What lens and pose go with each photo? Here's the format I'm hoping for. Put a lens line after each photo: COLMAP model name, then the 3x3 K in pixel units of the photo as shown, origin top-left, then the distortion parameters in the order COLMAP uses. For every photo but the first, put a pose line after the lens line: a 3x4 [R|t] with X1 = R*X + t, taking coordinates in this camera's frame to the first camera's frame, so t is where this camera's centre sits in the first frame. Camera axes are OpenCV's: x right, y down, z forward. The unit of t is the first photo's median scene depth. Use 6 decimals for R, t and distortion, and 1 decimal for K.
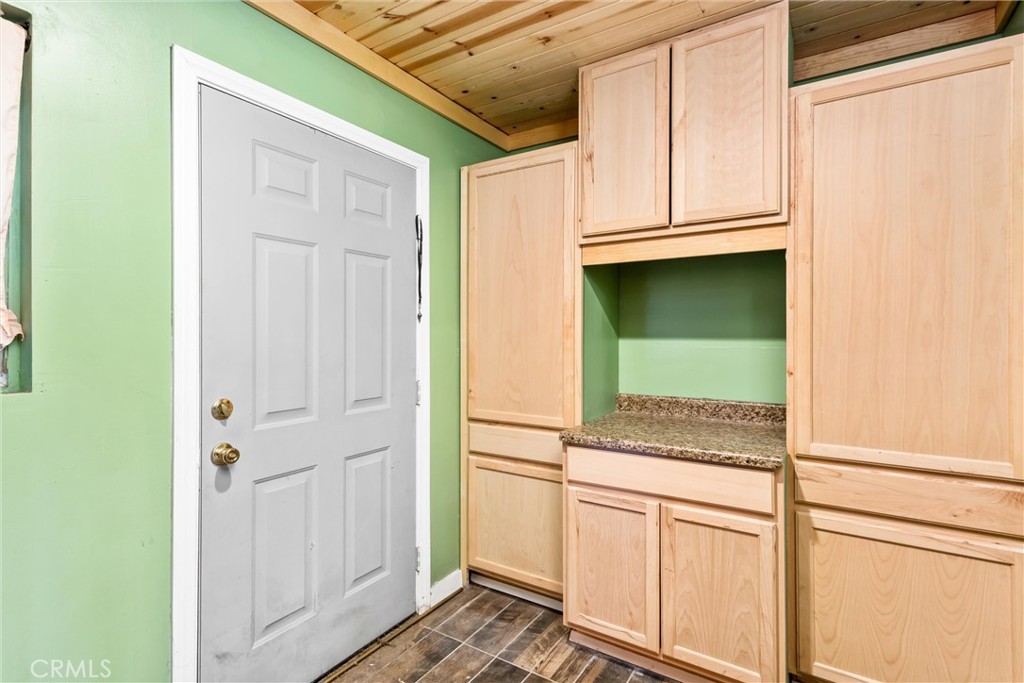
lens RADIAL K [[505.2, 0, 512.5], [0, 505.2, 325.0], [0, 0, 1]] dist [0.010948, -0.000256]
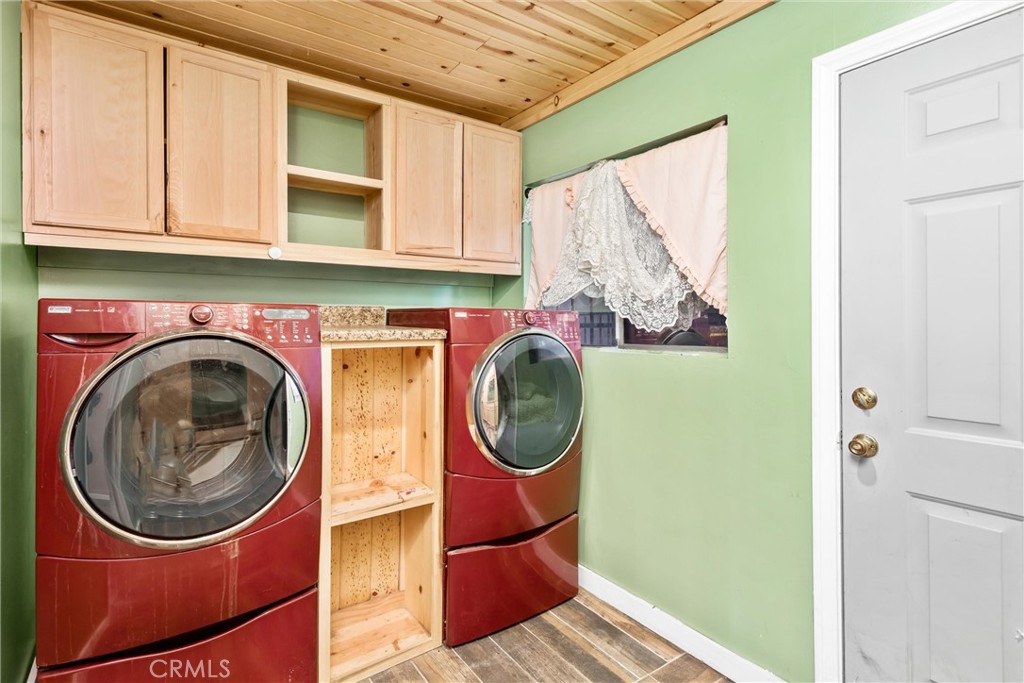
lens RADIAL K [[505.2, 0, 512.5], [0, 505.2, 325.0], [0, 0, 1]] dist [0.010948, -0.000256]
pose [[-0.377406, -0.009913, -0.925995, 0.564667], [0.003831, 0.999917, -0.012266, 0.037979], [0.926040, -0.008177, -0.377337, 0.750895]]
